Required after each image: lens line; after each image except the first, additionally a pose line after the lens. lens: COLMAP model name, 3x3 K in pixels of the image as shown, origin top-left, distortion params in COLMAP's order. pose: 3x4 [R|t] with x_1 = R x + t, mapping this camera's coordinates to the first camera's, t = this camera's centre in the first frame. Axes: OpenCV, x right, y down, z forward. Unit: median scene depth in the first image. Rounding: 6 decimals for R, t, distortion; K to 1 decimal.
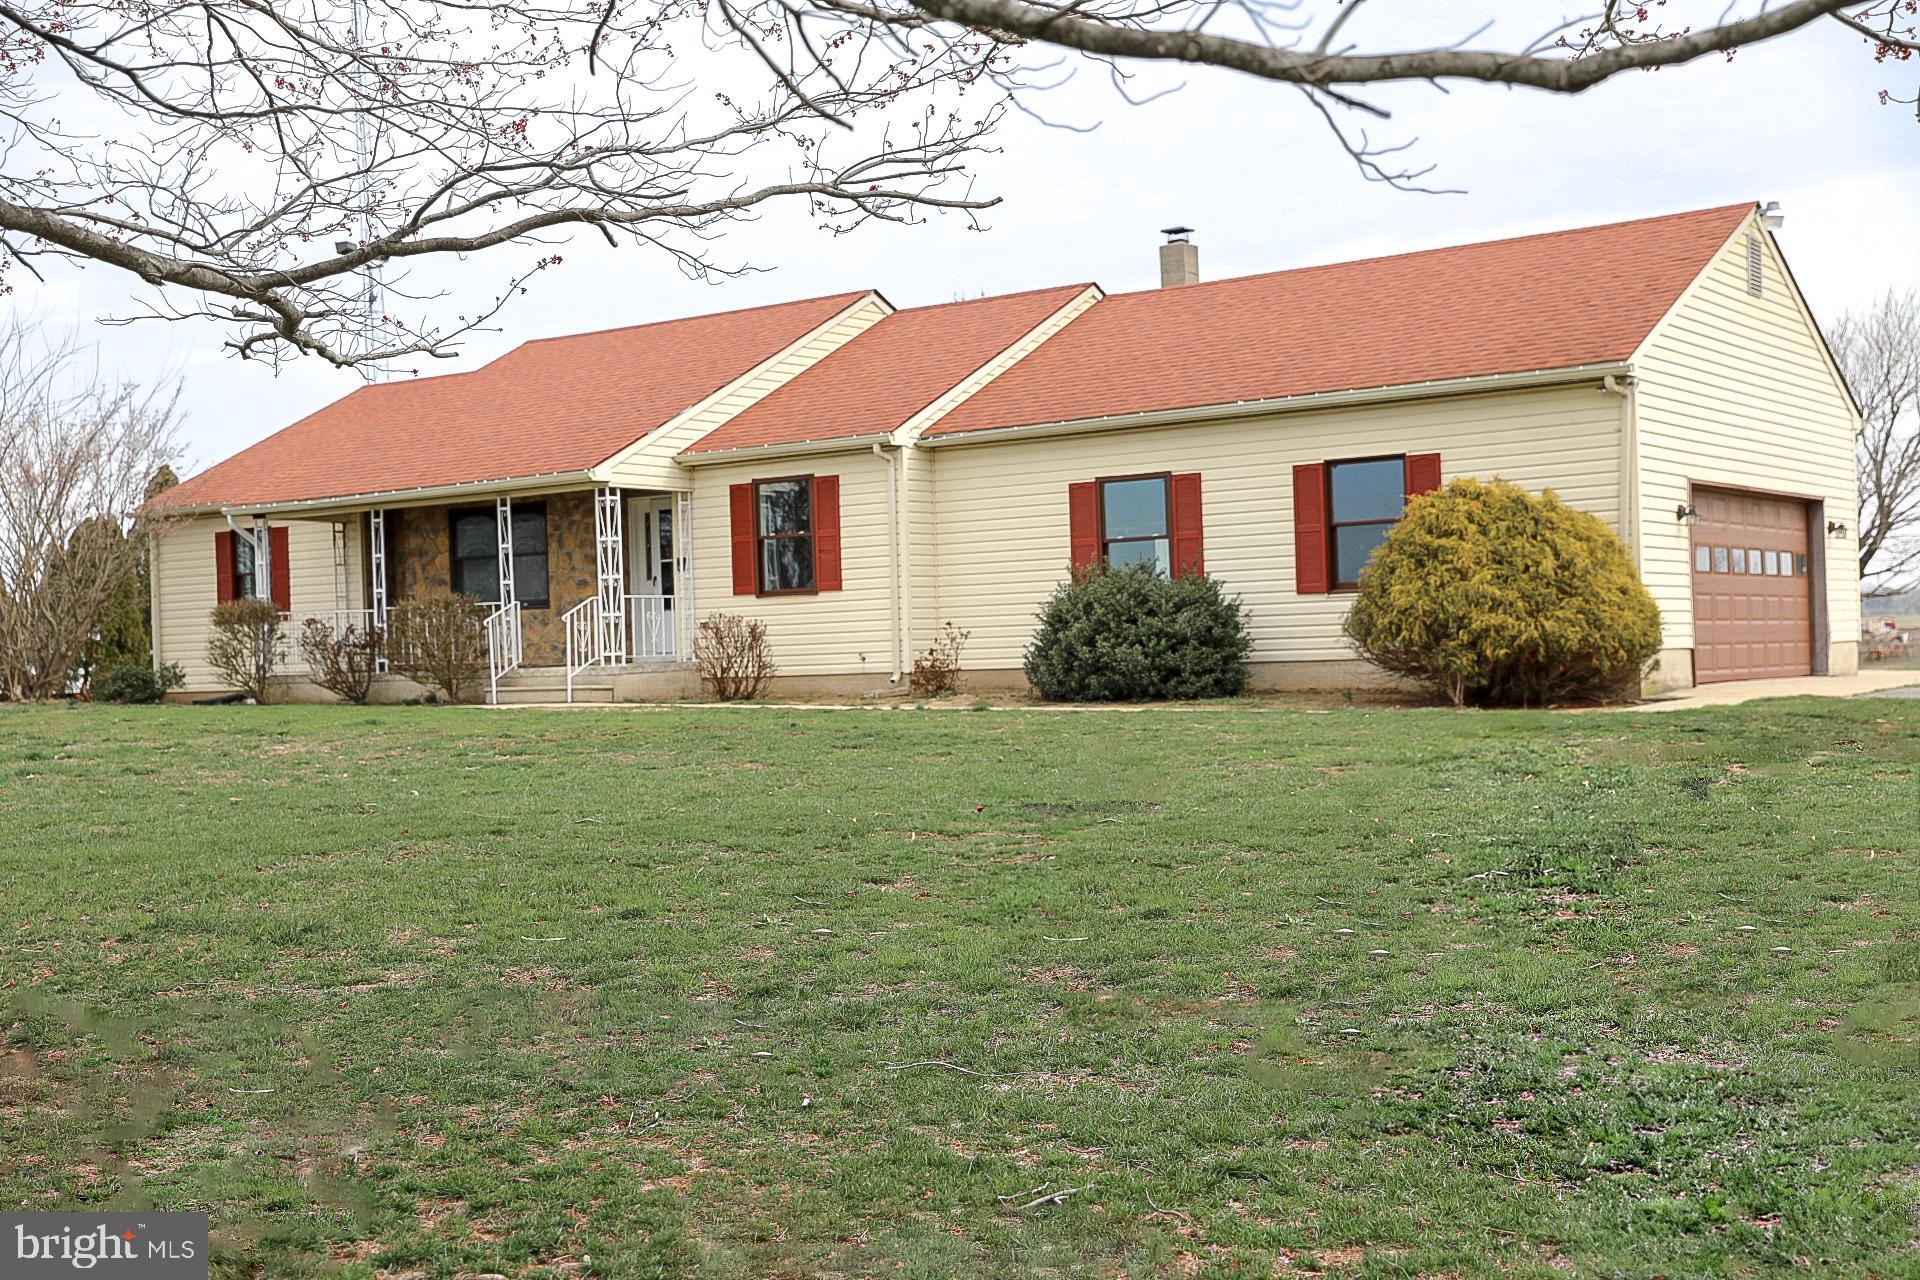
lens RADIAL K [[2290.6, 0, 960.0], [0, 2290.6, 640.0], [0, 0, 1]] dist [0.007673, 0.007358]
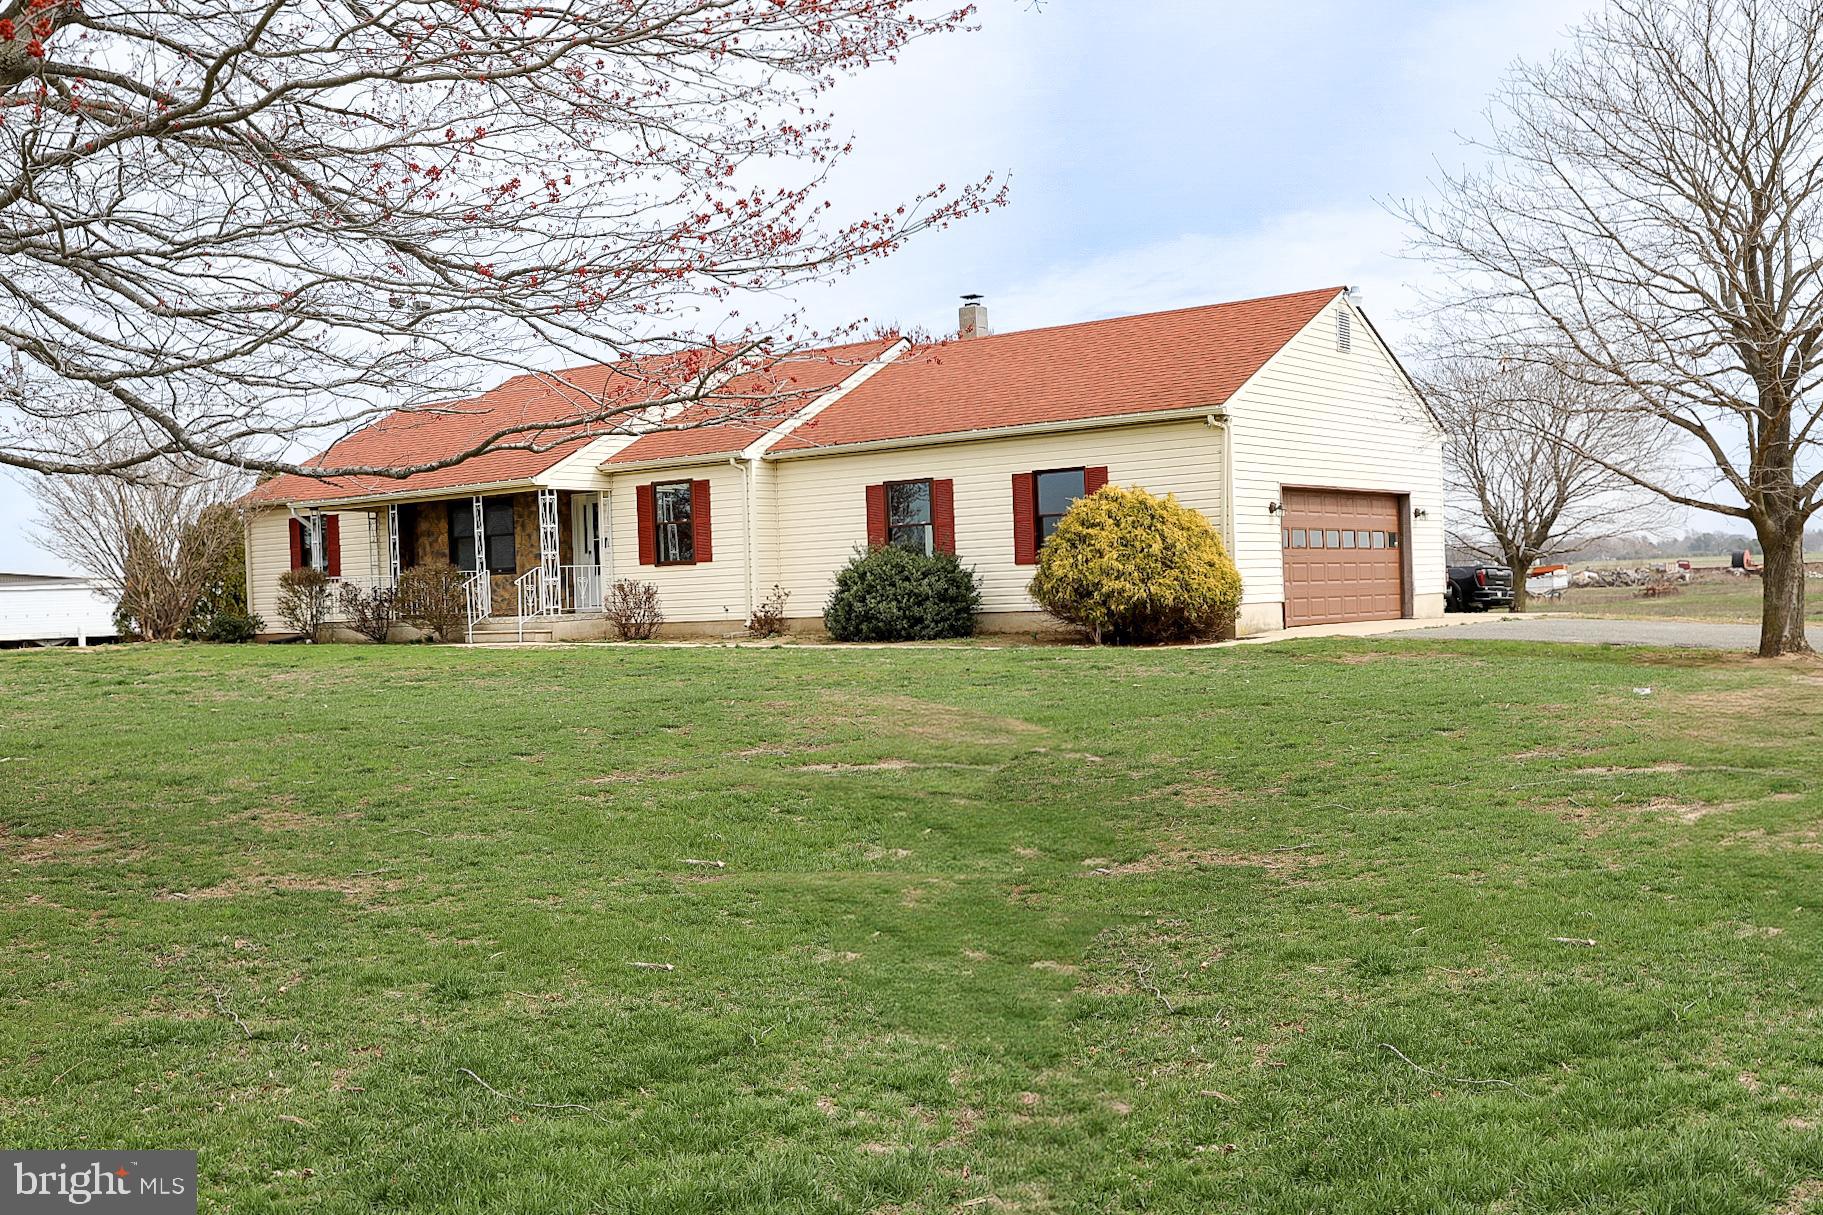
lens RADIAL K [[1846.3, 0, 911.5], [0, 1846.3, 607.5], [0, 0, 1]] dist [-0.043748, -0.002341]
pose [[0.999814, -0.004776, -0.018694, 0.093490], [0.005043, 0.999886, 0.014256, -0.009076], [0.018624, -0.014348, 0.999724, -0.134851]]
